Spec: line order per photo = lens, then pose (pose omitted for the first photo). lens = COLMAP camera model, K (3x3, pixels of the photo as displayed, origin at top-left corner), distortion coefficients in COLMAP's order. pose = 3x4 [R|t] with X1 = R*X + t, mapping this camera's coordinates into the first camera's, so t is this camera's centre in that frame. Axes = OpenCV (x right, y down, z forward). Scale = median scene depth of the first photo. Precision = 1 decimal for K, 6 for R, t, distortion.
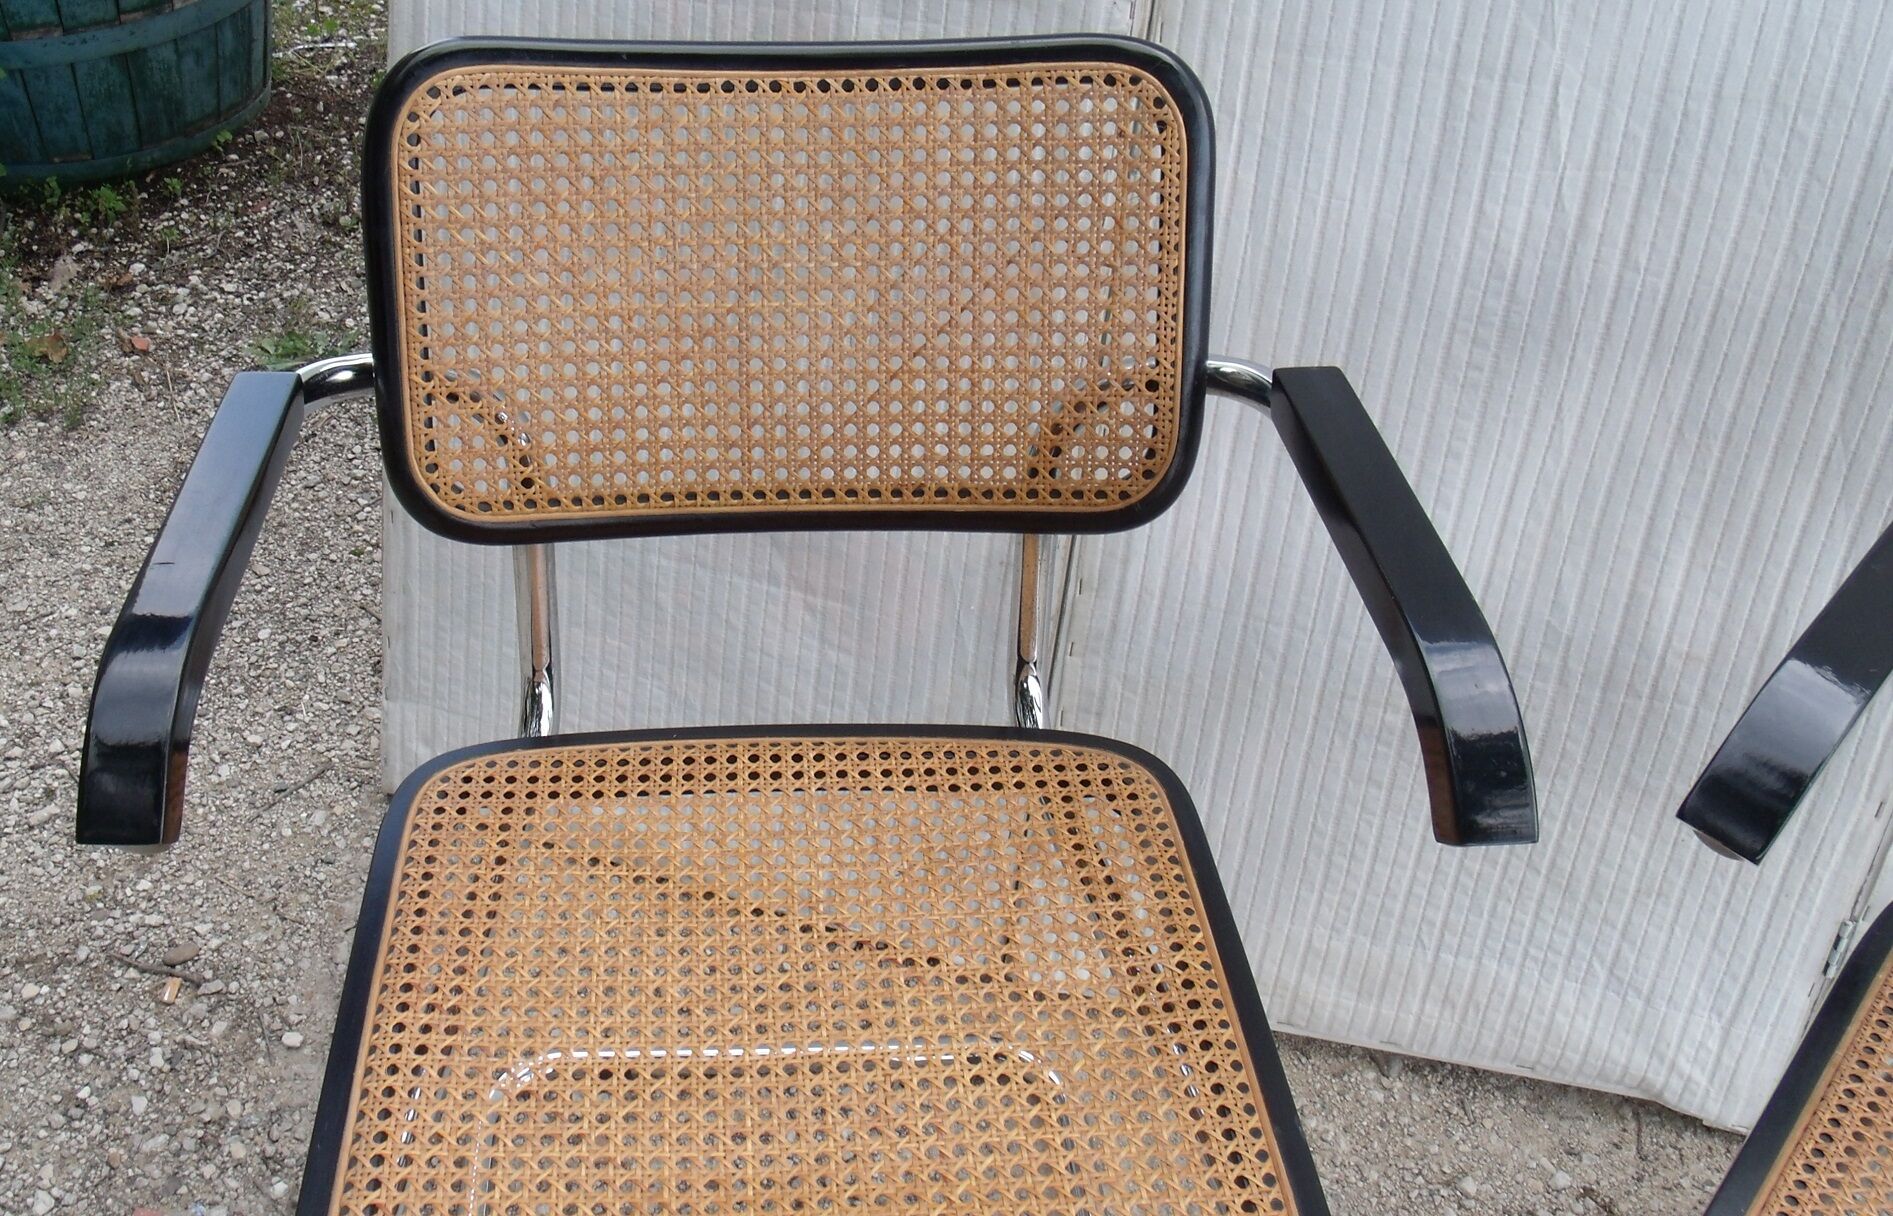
lens RADIAL K [[1717.1, 0, 822.6], [0, 1717.1, 561.4], [0, 0, 1]] dist [-0.085472, 0.000000]
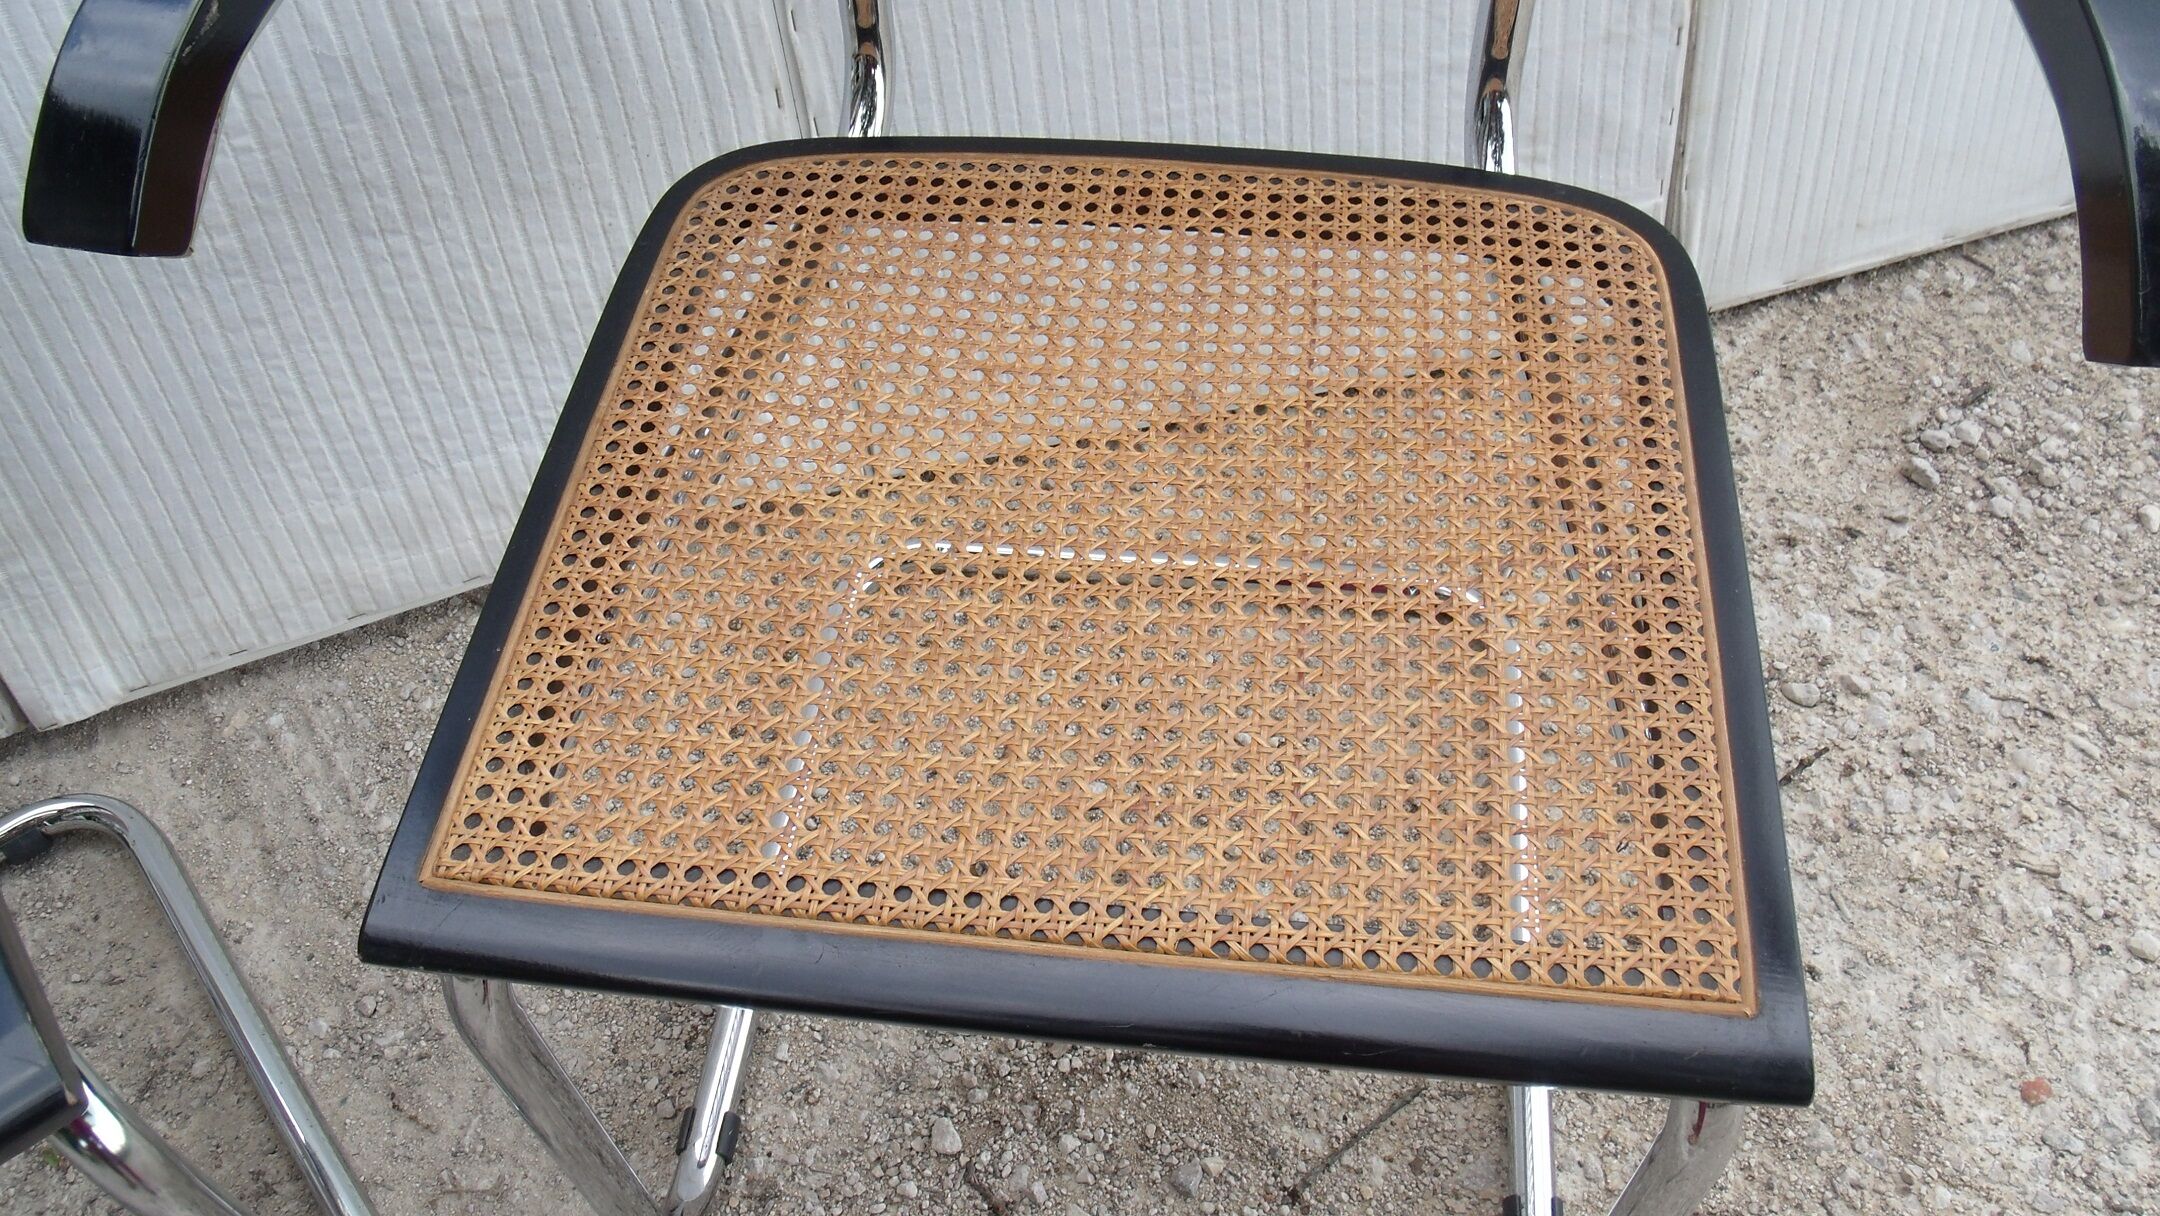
lens RADIAL K [[1742.0, 0, 1083.6], [0, 1742.0, 570.2], [0, 0, 1]] dist [-0.124809, 0.073526]
pose [[0.805669, -0.485084, 0.339986, 0.330116], [0.379258, 0.863295, 0.332994, 0.120492], [-0.455039, -0.139340, 0.879502, 0.091029]]
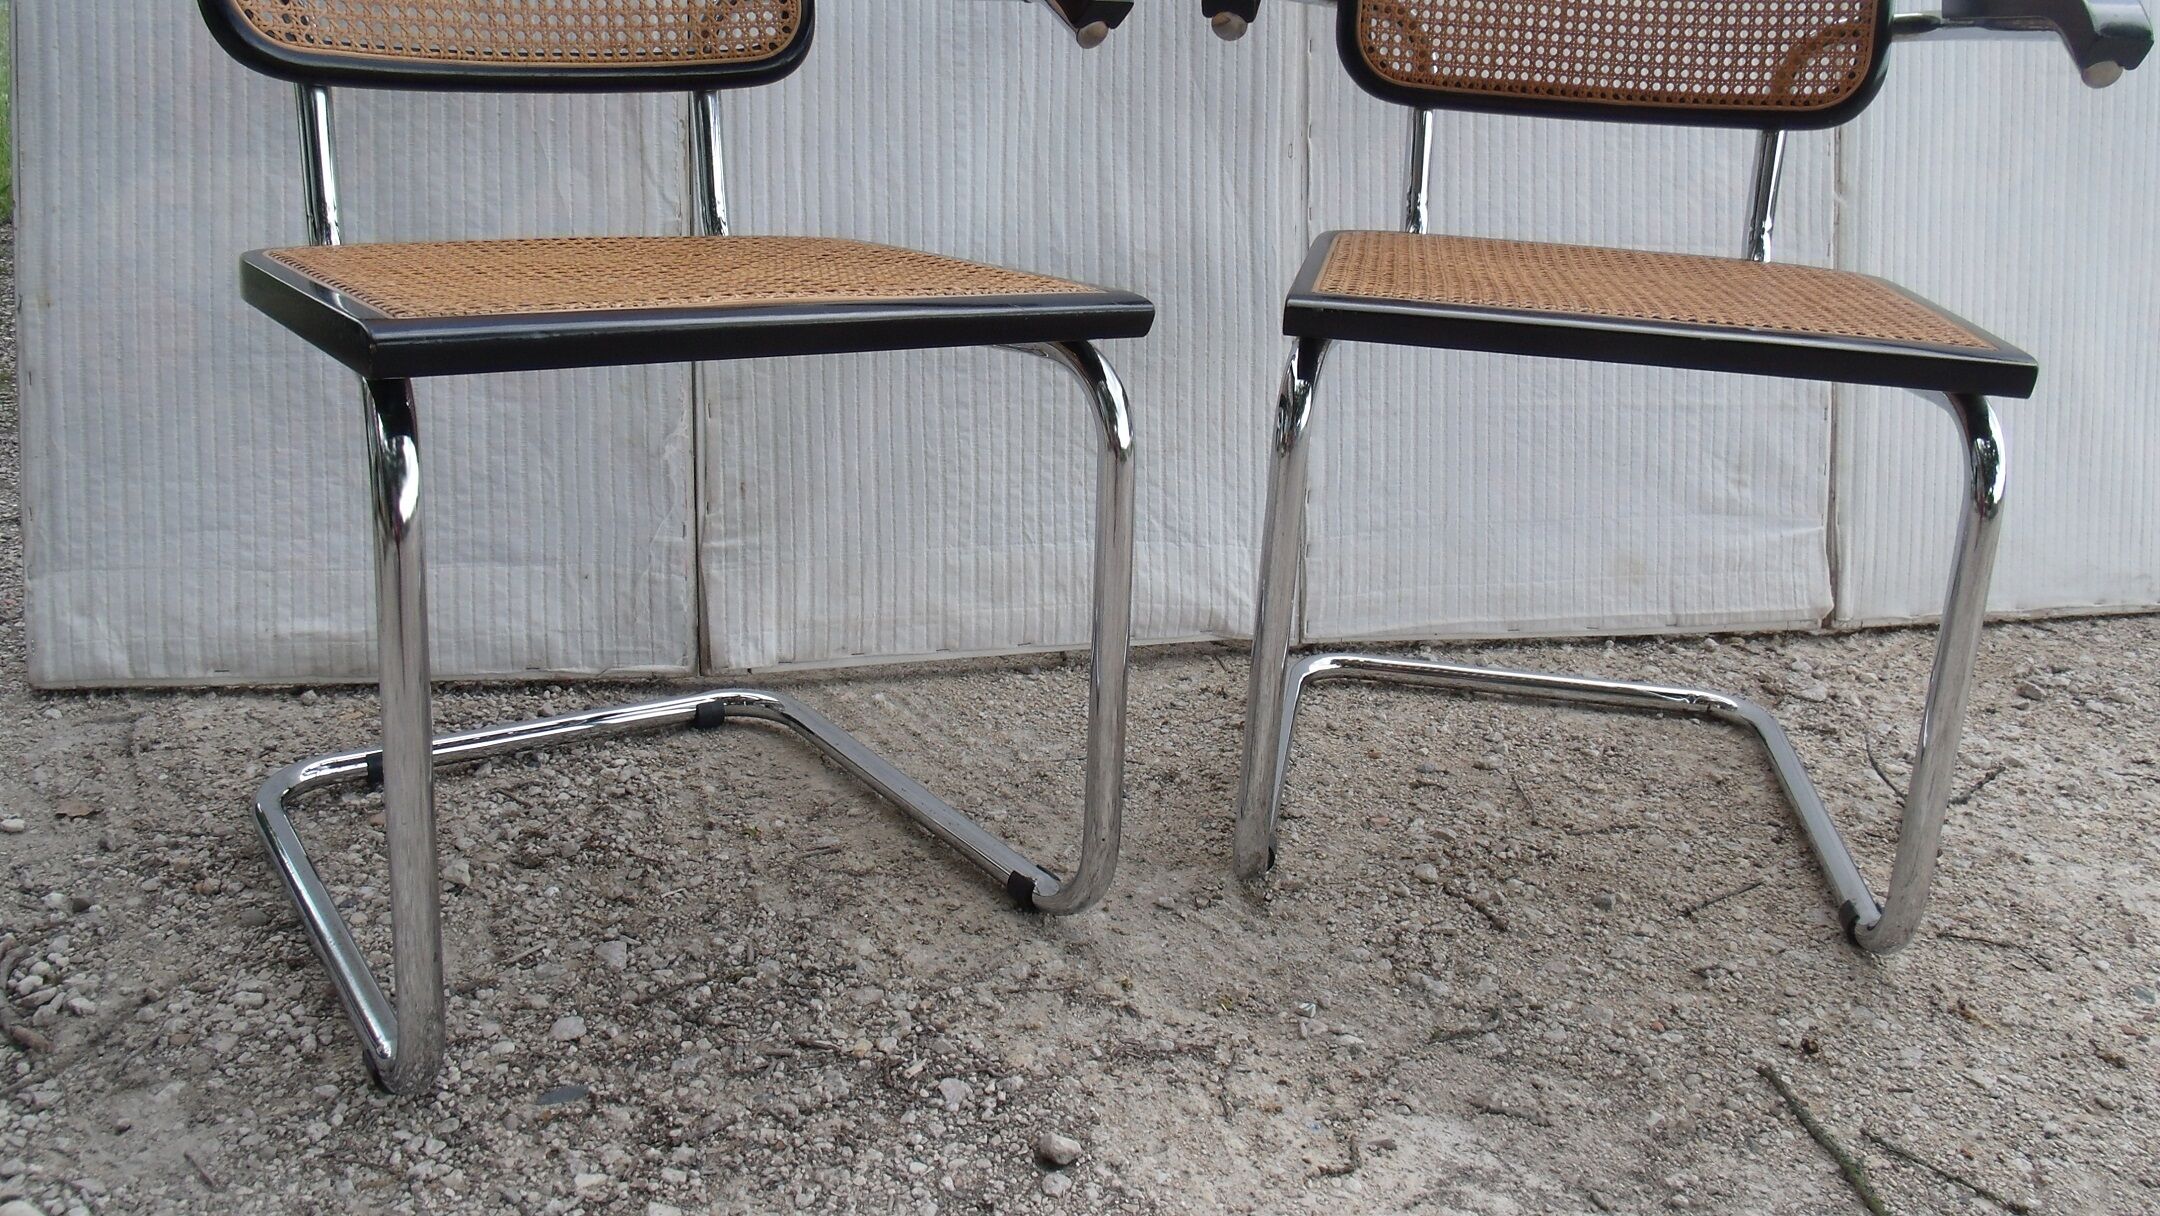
lens RADIAL K [[1742.0, 0, 1079.8], [0, 1742.0, 568.2], [0, 0, 1]] dist [-0.124809, 0.073526]
pose [[0.843235, -0.129064, 0.521822, -0.321580], [0.284327, 0.930925, -0.229208, 0.607689], [-0.456195, 0.341644, 0.821685, -0.083563]]
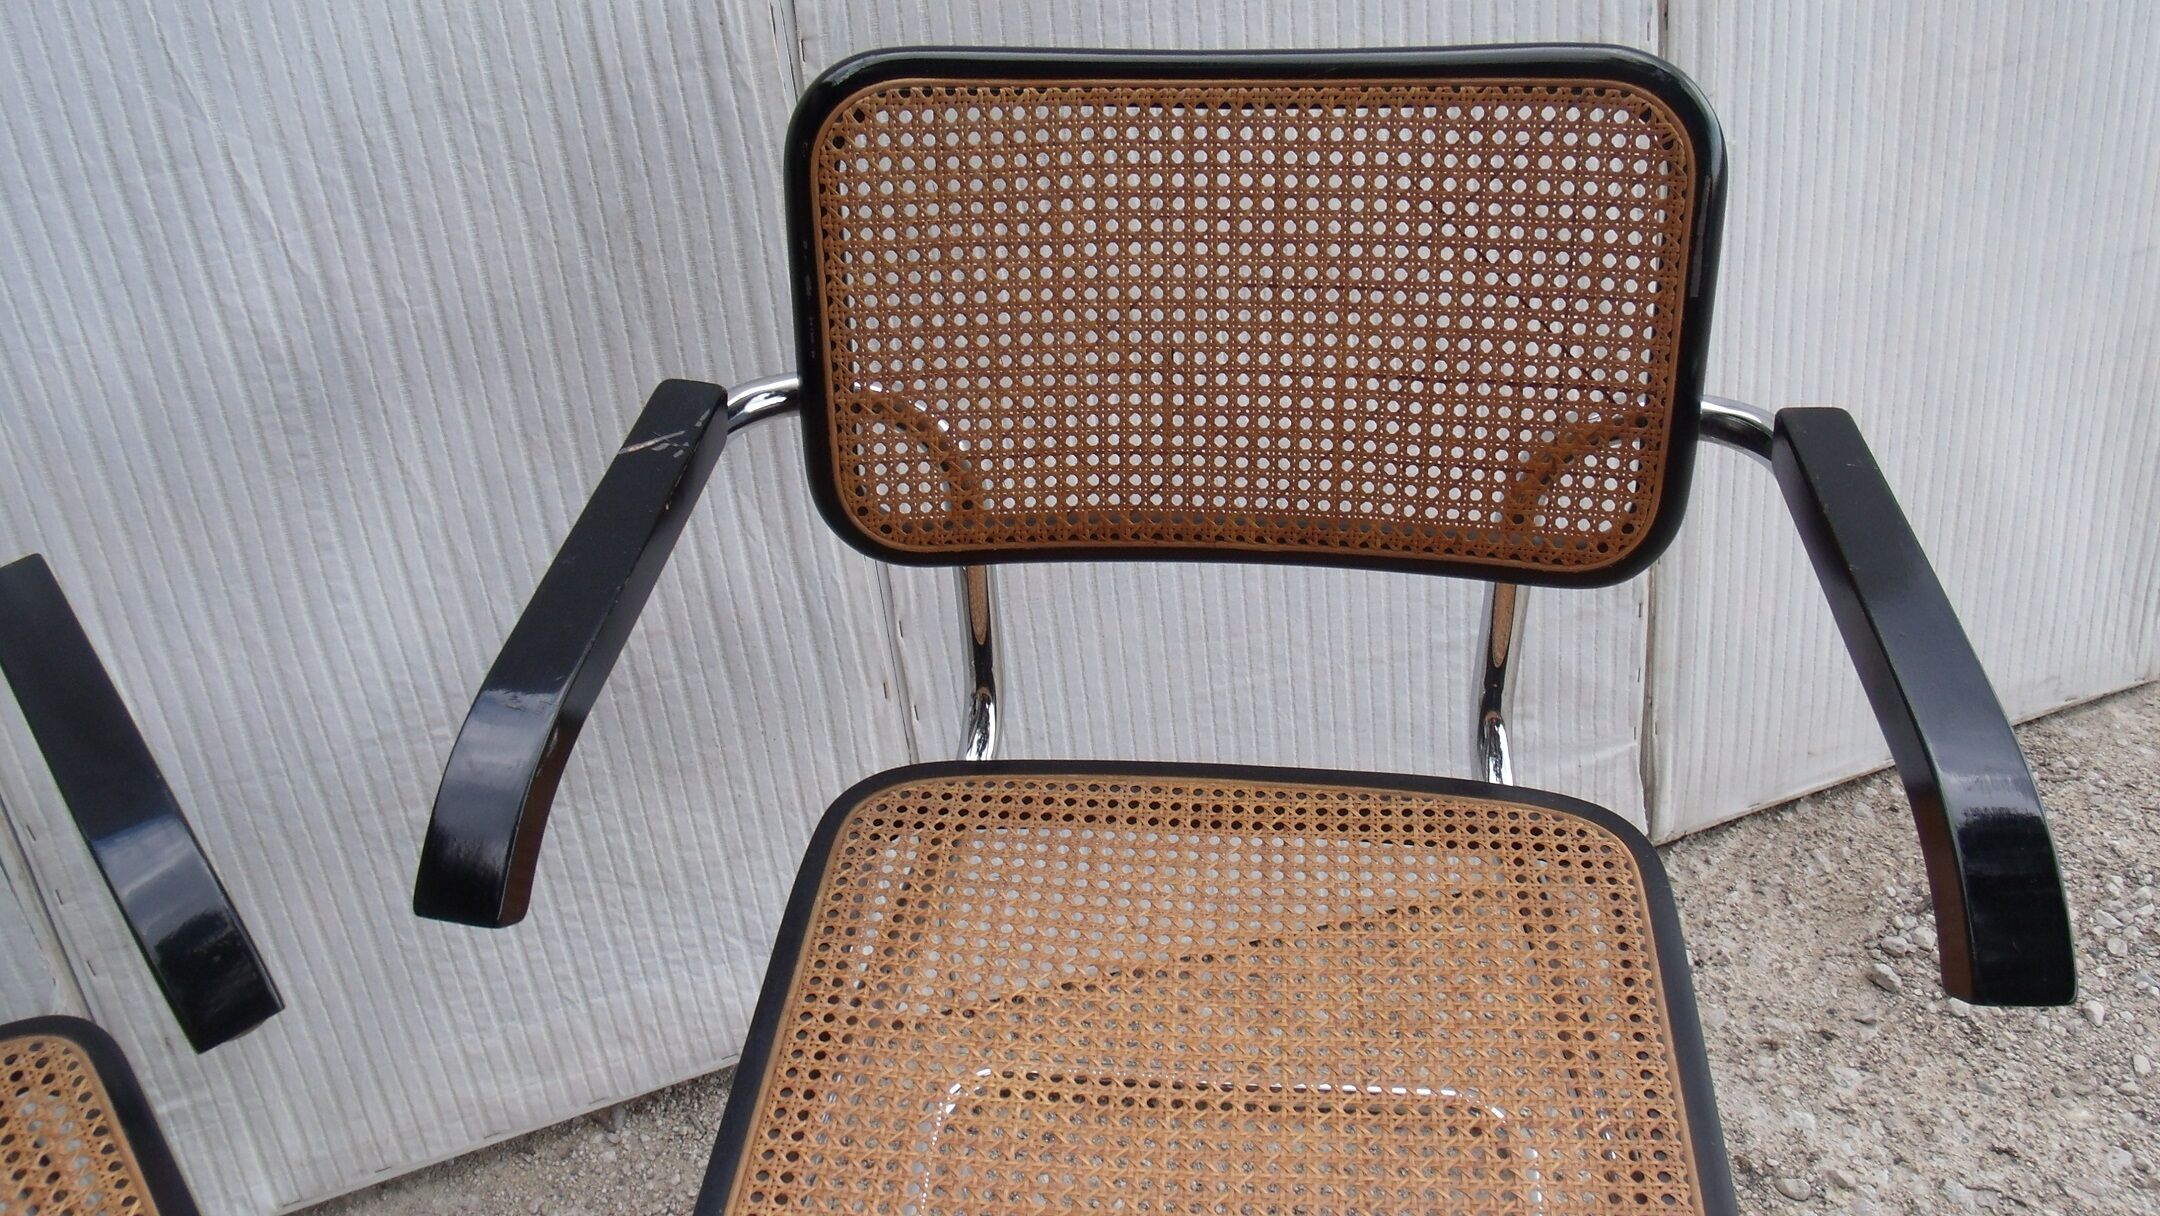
lens RADIAL K [[1742.0, 0, 1068.1], [0, 1742.0, 569.1], [0, 0, 1]] dist [-0.124809, 0.073526]
pose [[0.801211, -0.395661, 0.448902, 0.264402], [0.392418, 0.913774, 0.105000, 0.010448], [-0.451740, 0.092031, 0.887390, -0.024053]]
